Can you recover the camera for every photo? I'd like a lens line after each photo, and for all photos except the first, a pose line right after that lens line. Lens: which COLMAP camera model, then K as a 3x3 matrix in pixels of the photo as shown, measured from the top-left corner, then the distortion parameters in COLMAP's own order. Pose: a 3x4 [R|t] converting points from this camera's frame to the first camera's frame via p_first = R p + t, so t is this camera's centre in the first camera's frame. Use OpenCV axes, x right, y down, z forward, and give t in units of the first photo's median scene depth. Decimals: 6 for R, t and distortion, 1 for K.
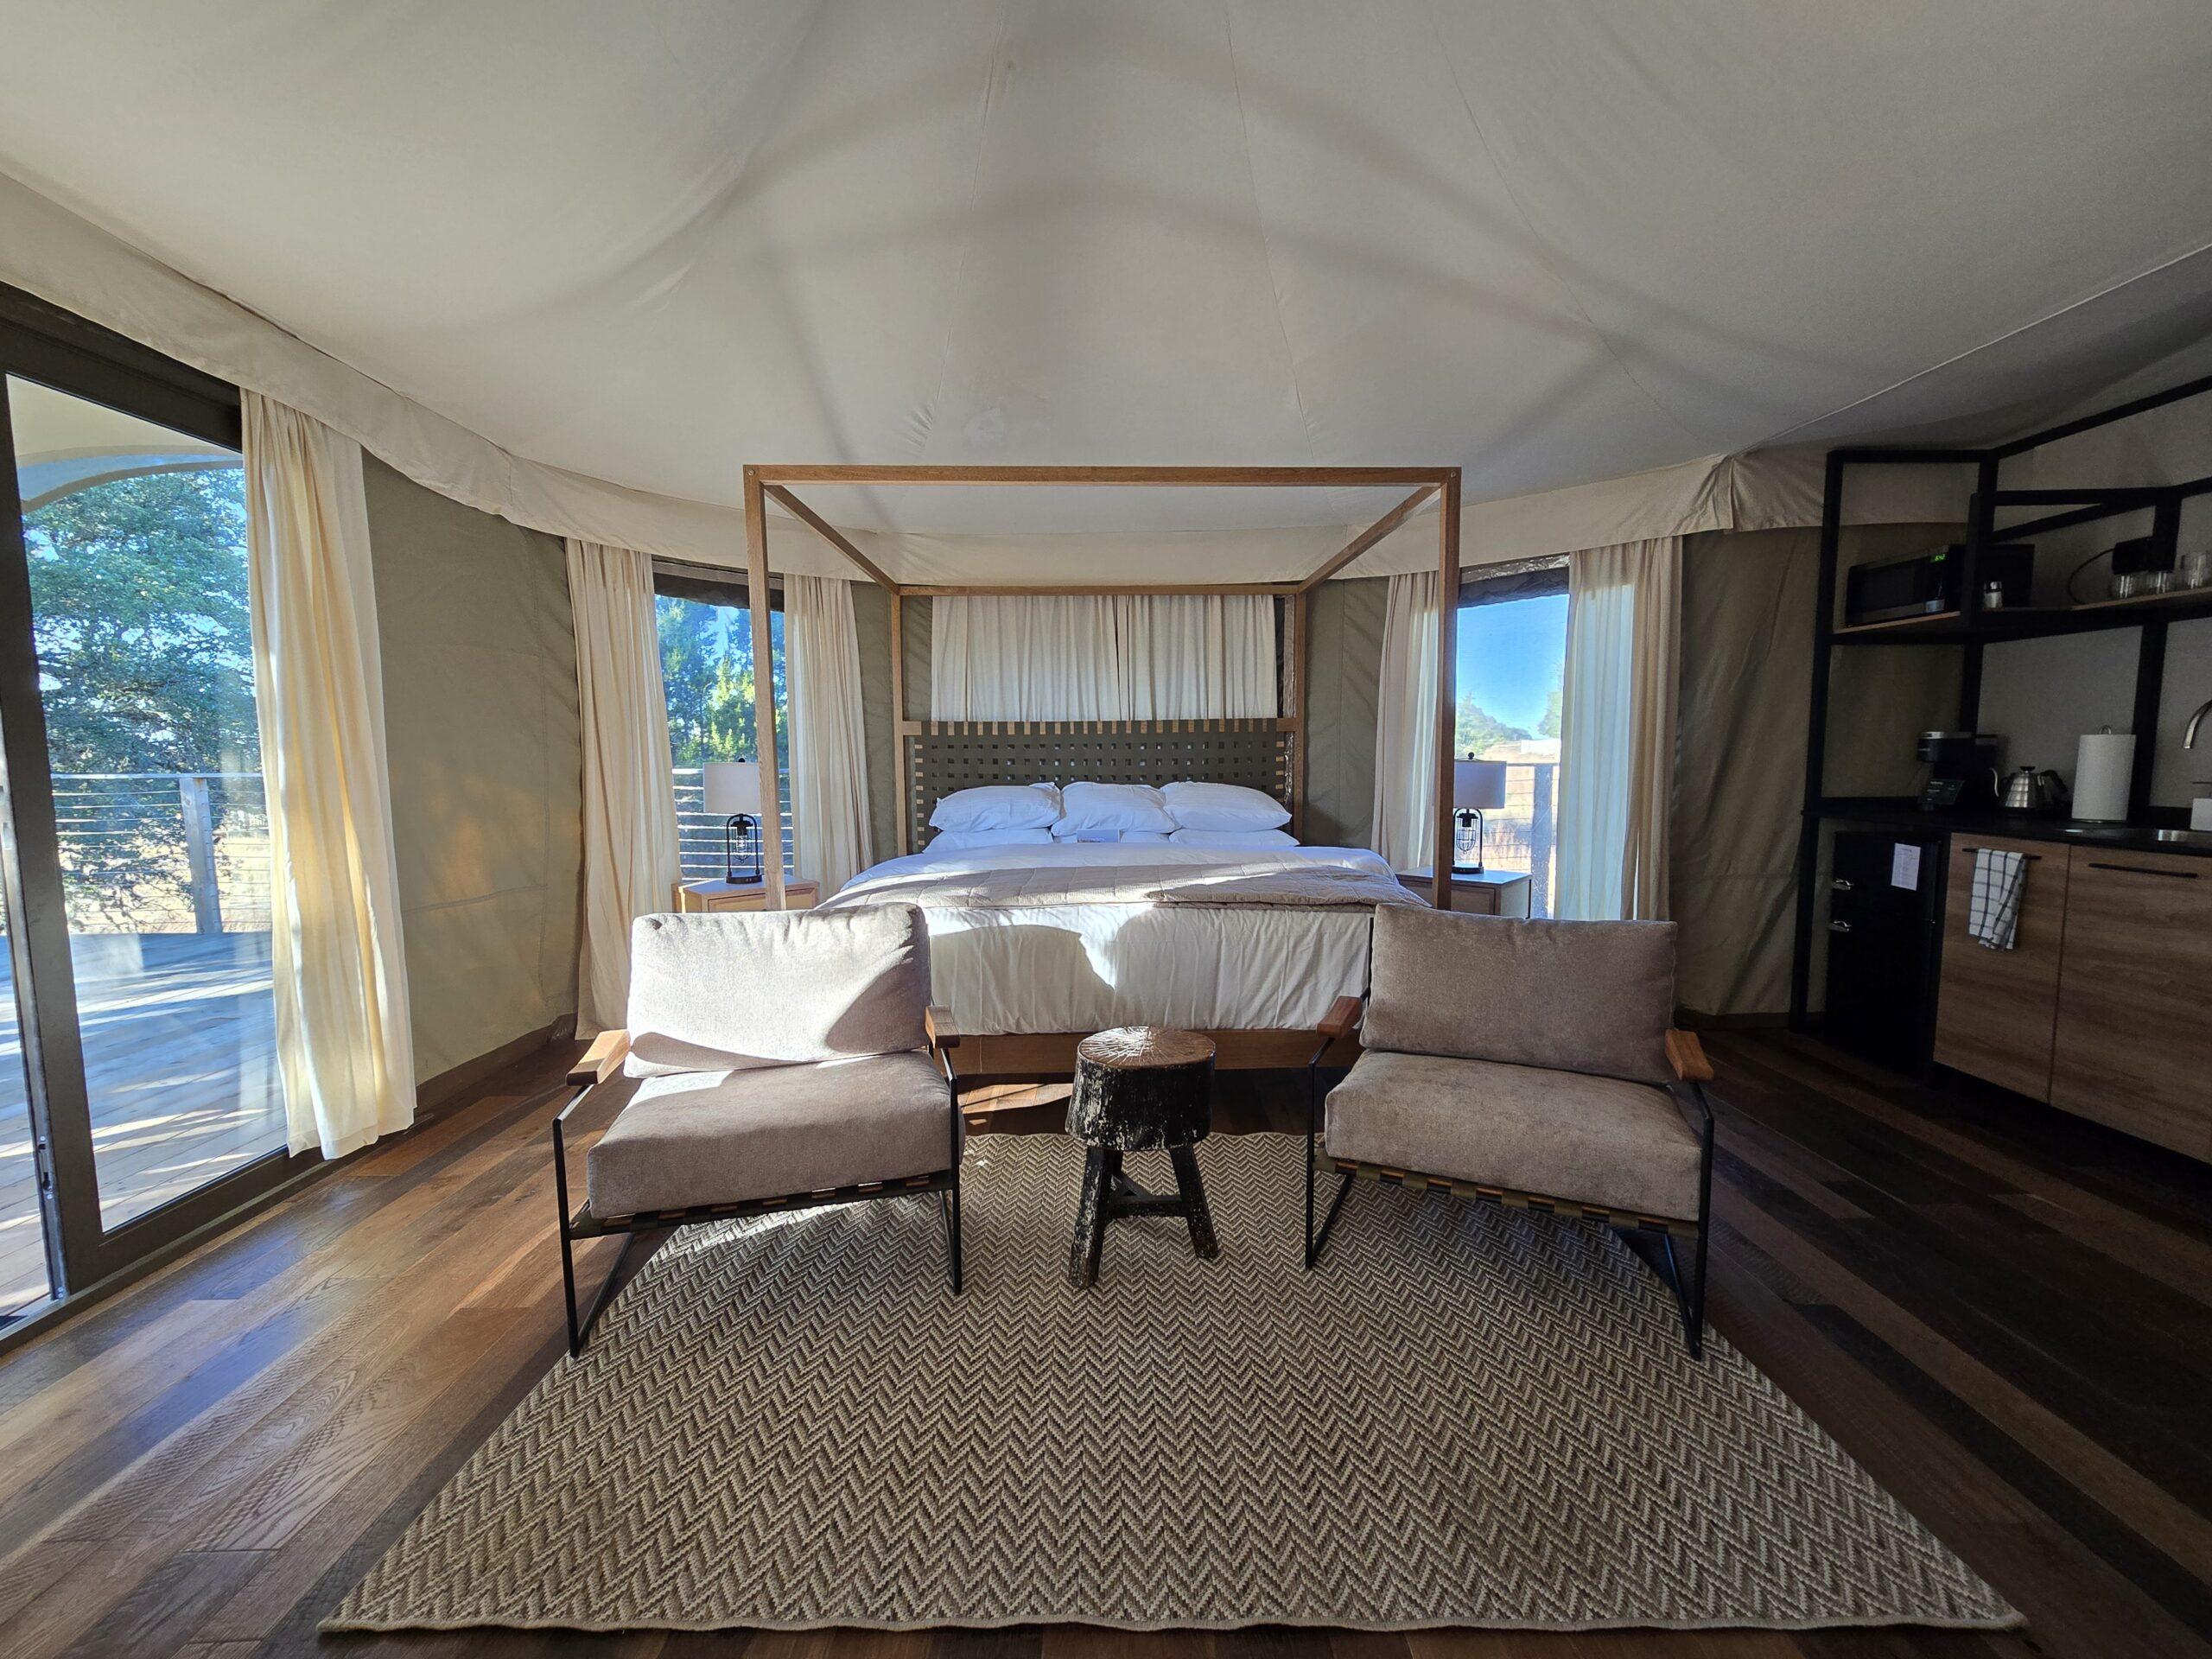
lens RADIAL K [[896.3, 0, 1101.9], [0, 896.3, 844.8], [0, 0, 1]] dist [0.000397, 0.000007]
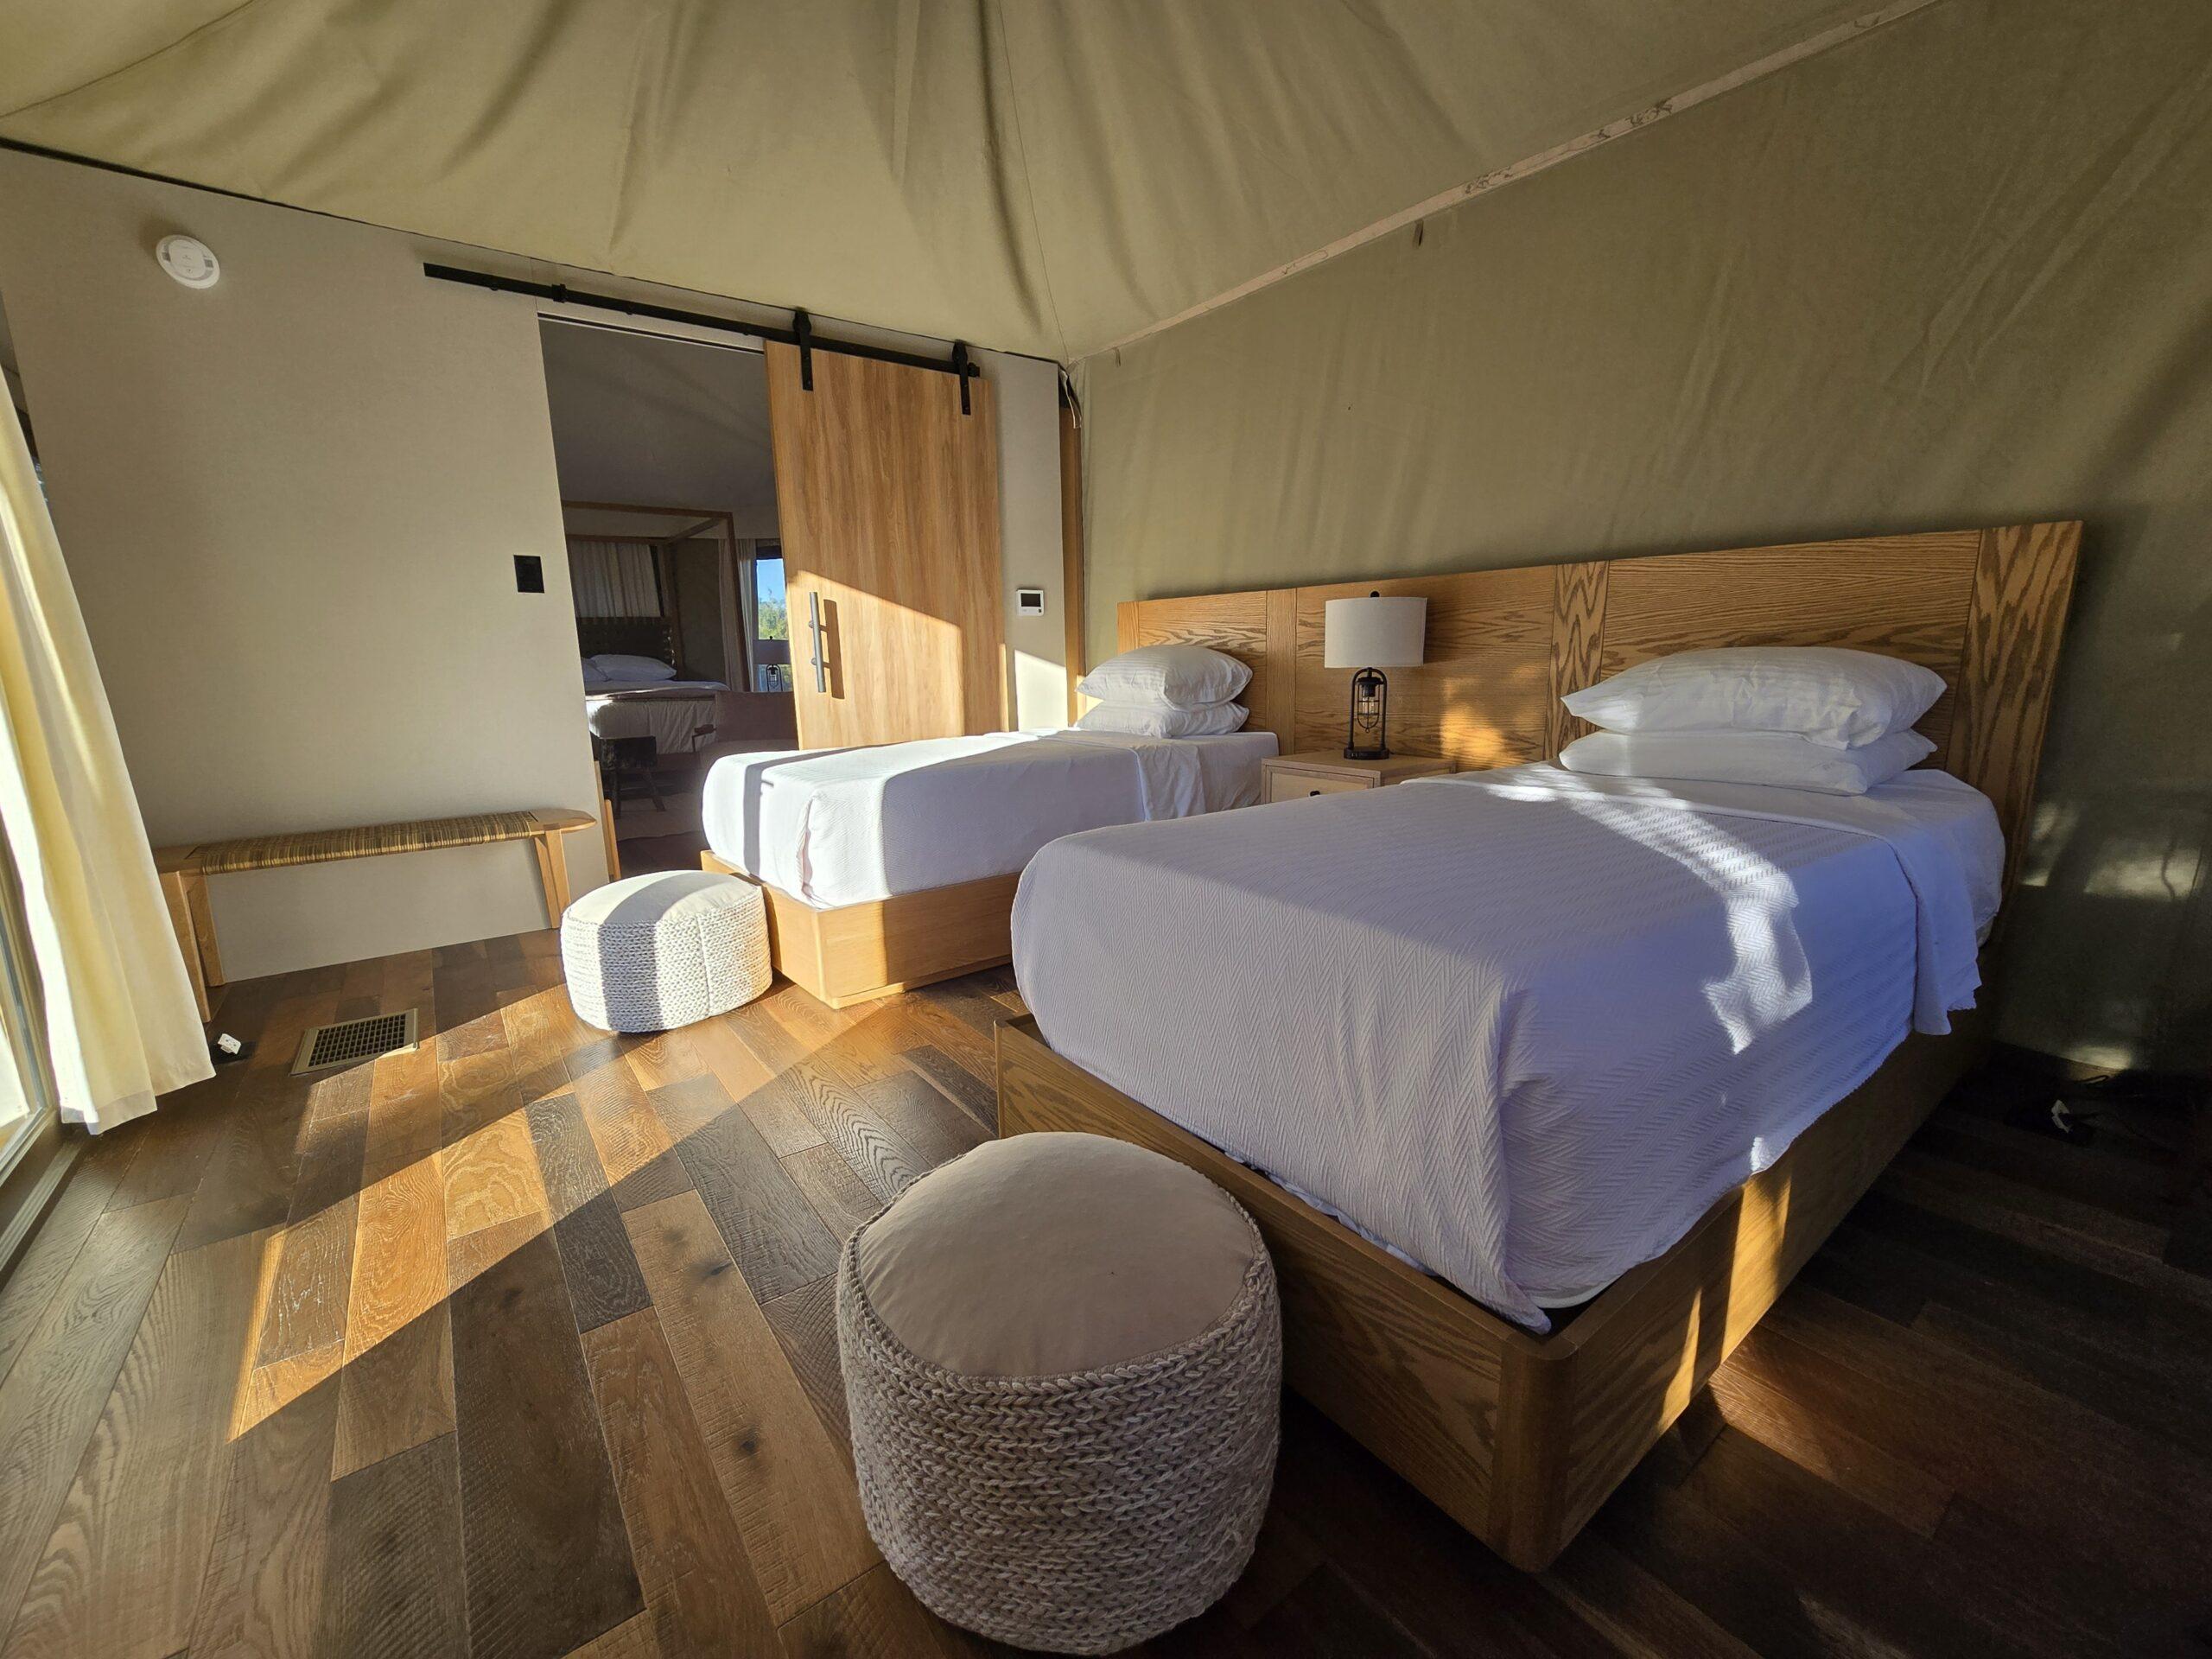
lens RADIAL K [[896.3, 0, 1103.1], [0, 896.3, 825.8], [0, 0, 1]] dist [0.000397, 0.000007]
pose [[0.807292, -0.128676, 0.575953, -0.169825], [0.061540, 0.988975, 0.134692, 0.080087], [-0.586935, -0.073291, 0.806310, -0.958895]]
